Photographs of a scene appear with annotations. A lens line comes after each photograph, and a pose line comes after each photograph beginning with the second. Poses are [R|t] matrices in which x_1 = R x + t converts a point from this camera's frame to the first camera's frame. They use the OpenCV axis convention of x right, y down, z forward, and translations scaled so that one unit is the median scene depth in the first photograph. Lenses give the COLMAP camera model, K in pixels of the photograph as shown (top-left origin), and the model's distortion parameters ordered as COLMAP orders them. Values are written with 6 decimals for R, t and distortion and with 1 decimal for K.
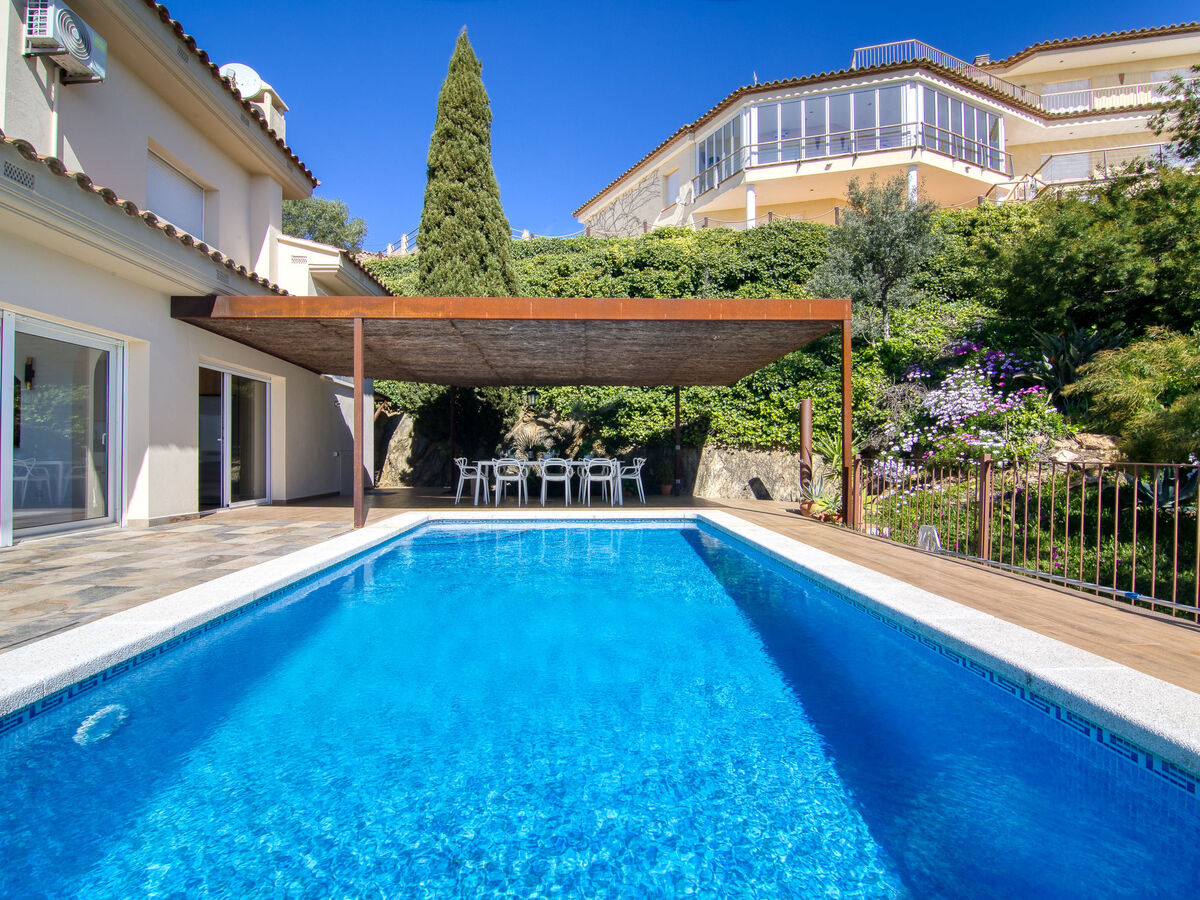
lens RADIAL K [[619.8, 0, 594.8], [0, 619.8, 448.6], [0, 0, 1]] dist [-0.002567, -0.011621]
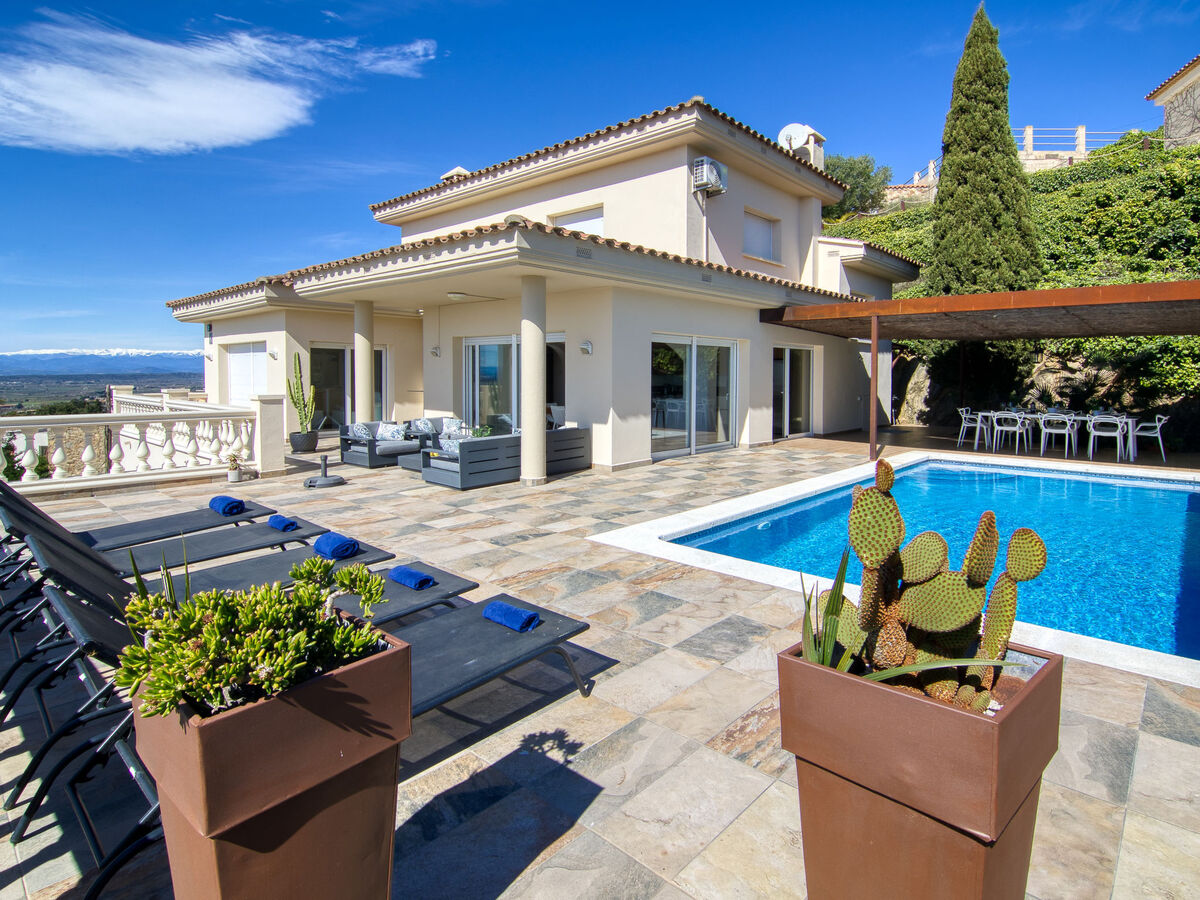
lens RADIAL K [[655.9, 0, 607.0], [0, 655.9, 383.5], [0, 0, 1]] dist [-0.001019, -0.014391]
pose [[0.719945, 0.018195, -0.693792, 0.129726], [-0.000984, 0.999682, 0.025196, -0.050911], [0.694030, -0.017457, 0.719734, -0.299354]]
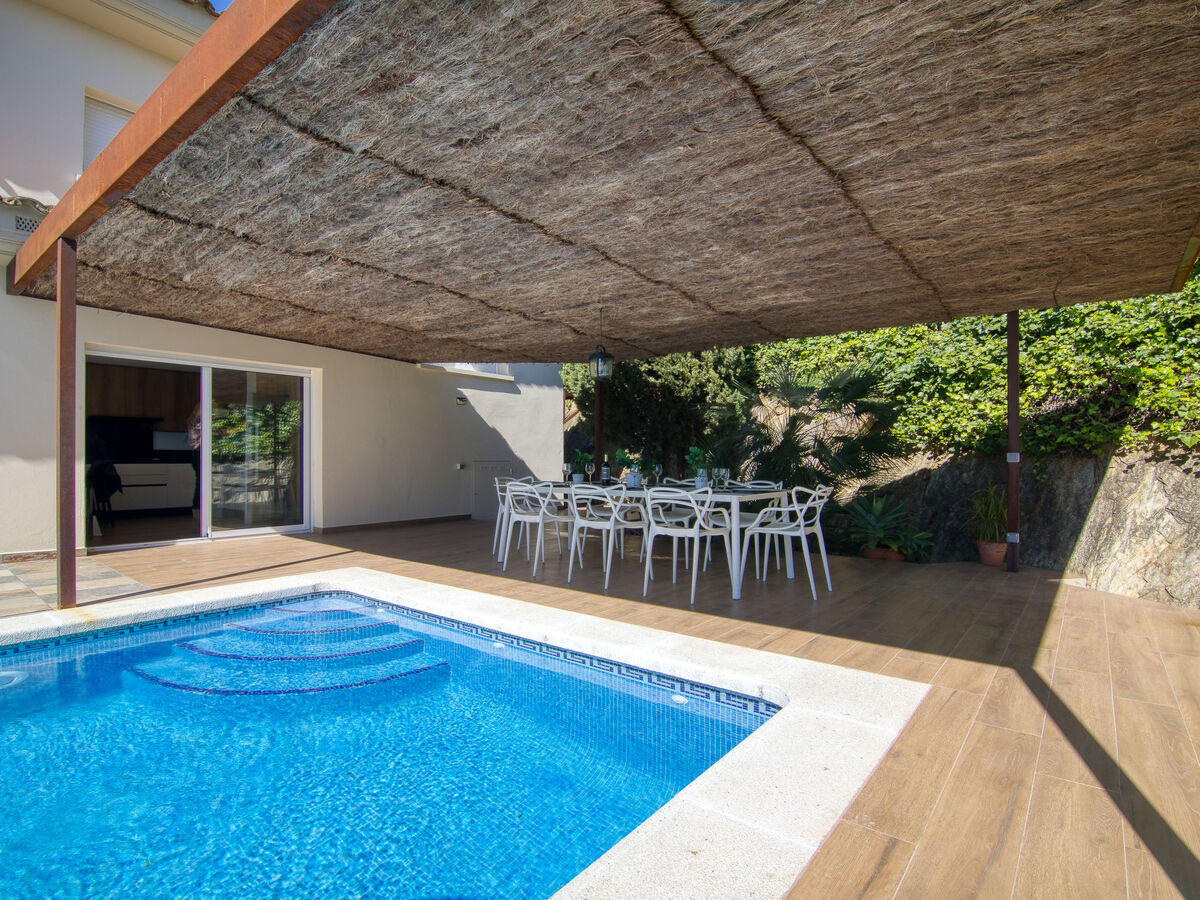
lens RADIAL K [[619.8, 0, 594.8], [0, 619.8, 448.6], [0, 0, 1]] dist [-0.002567, -0.011621]
pose [[0.752958, -0.008287, -0.658016, 0.195233], [0.005109, 0.999964, -0.006747, -0.006471], [0.658048, 0.001719, 0.752974, 0.492128]]
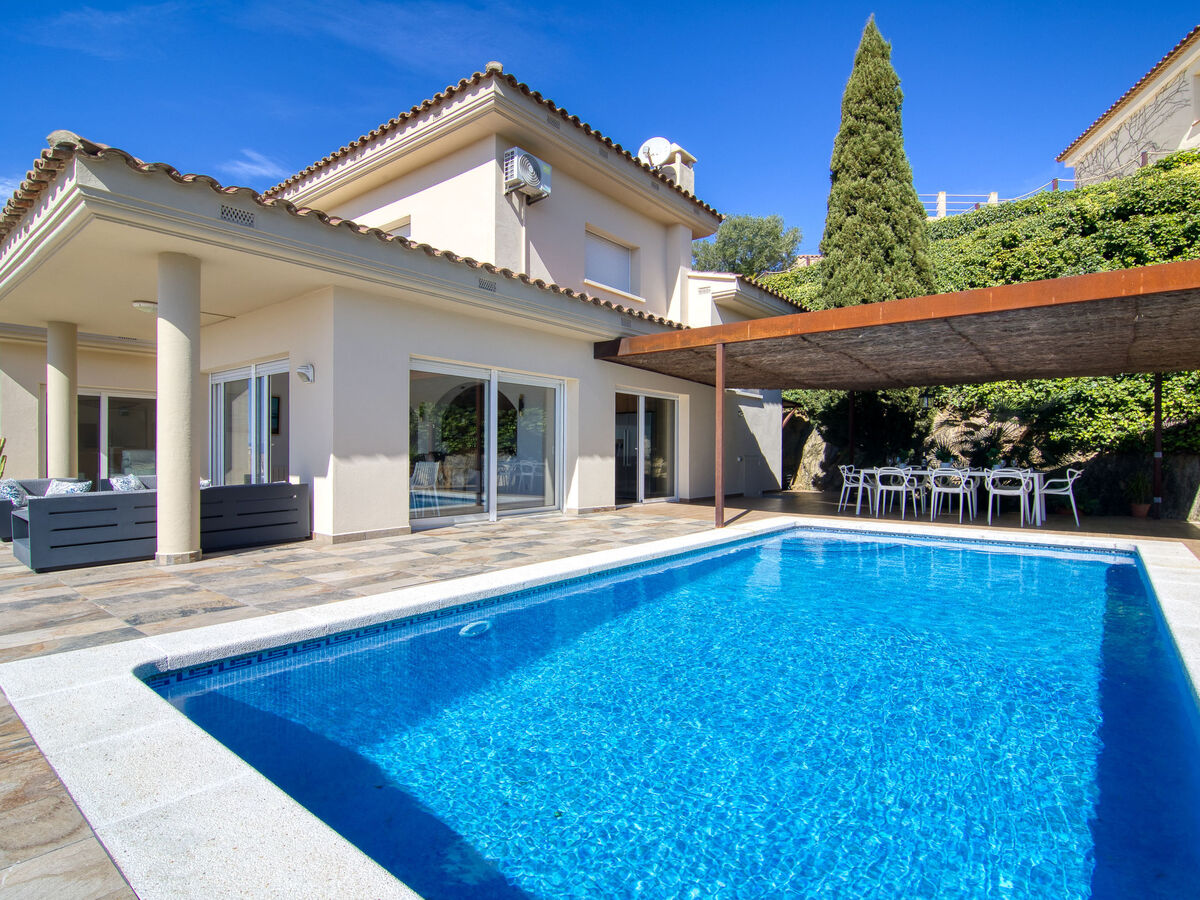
lens RADIAL K [[630.1, 0, 597.6], [0, 630.1, 453.0], [0, 0, 1]] dist [0.000427, -0.012686]
pose [[0.756142, 0.004417, -0.654393, 0.115940], [0.001011, 0.999968, 0.007918, -0.010560], [0.654407, -0.006649, 0.756114, -0.014181]]
